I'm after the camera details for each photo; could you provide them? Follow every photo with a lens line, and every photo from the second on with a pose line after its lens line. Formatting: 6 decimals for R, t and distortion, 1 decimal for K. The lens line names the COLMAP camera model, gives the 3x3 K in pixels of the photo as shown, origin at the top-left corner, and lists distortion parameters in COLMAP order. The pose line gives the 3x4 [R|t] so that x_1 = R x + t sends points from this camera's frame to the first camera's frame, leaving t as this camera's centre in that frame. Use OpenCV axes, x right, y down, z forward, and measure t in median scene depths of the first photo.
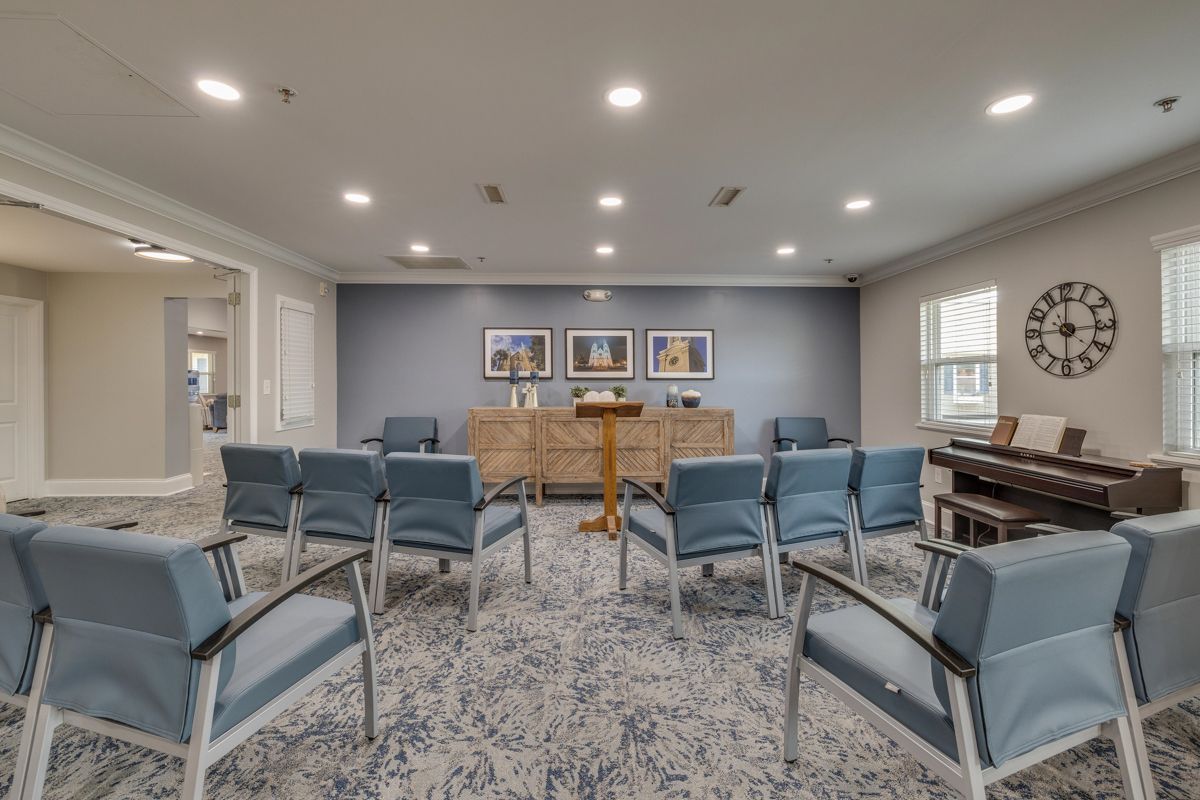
lens RADIAL K [[501.5, 0, 599.7], [0, 501.5, 389.1], [0, 0, 1]] dist [-0.001605, -0.001136]
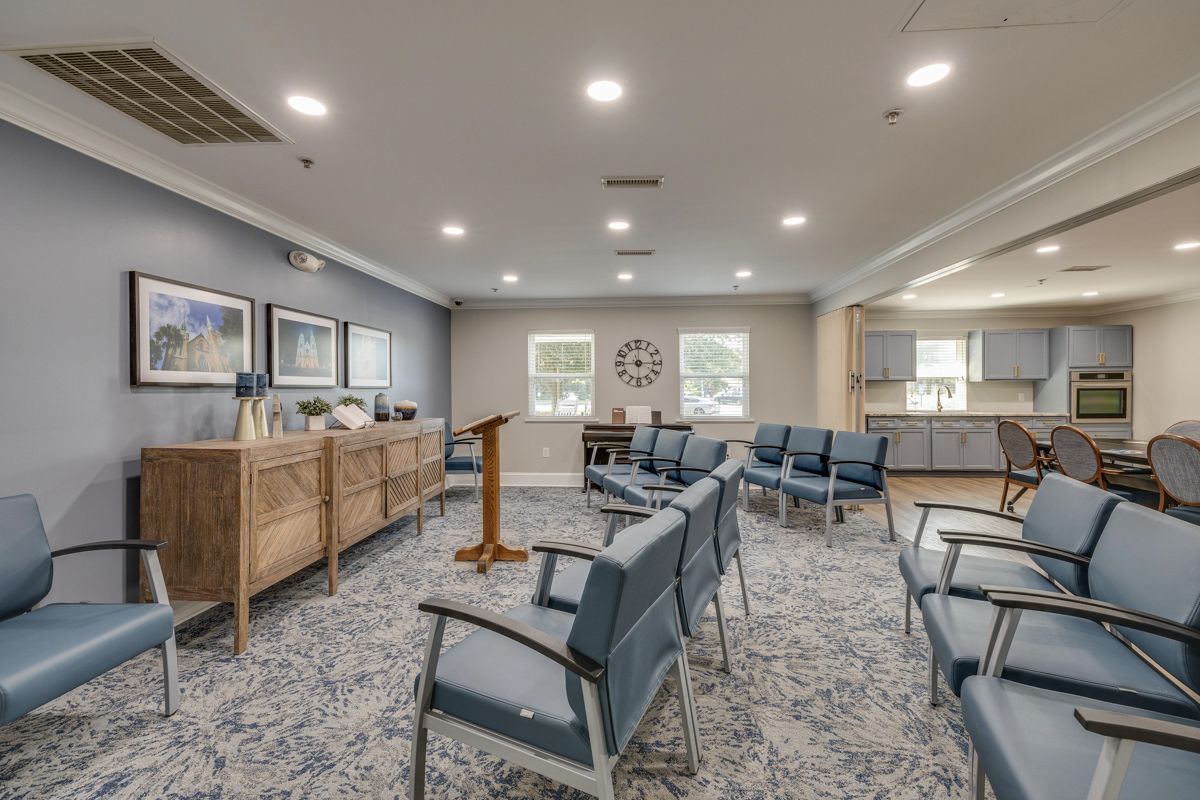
lens RADIAL K [[501.5, 0, 599.4], [0, 501.5, 393.7], [0, 0, 1]] dist [-0.001605, -0.001136]
pose [[0.108938, -0.009859, 0.994000, -1.067227], [0.021320, 0.999744, 0.007580, -0.014615], [-0.993820, 0.020366, 0.109121, 0.919358]]
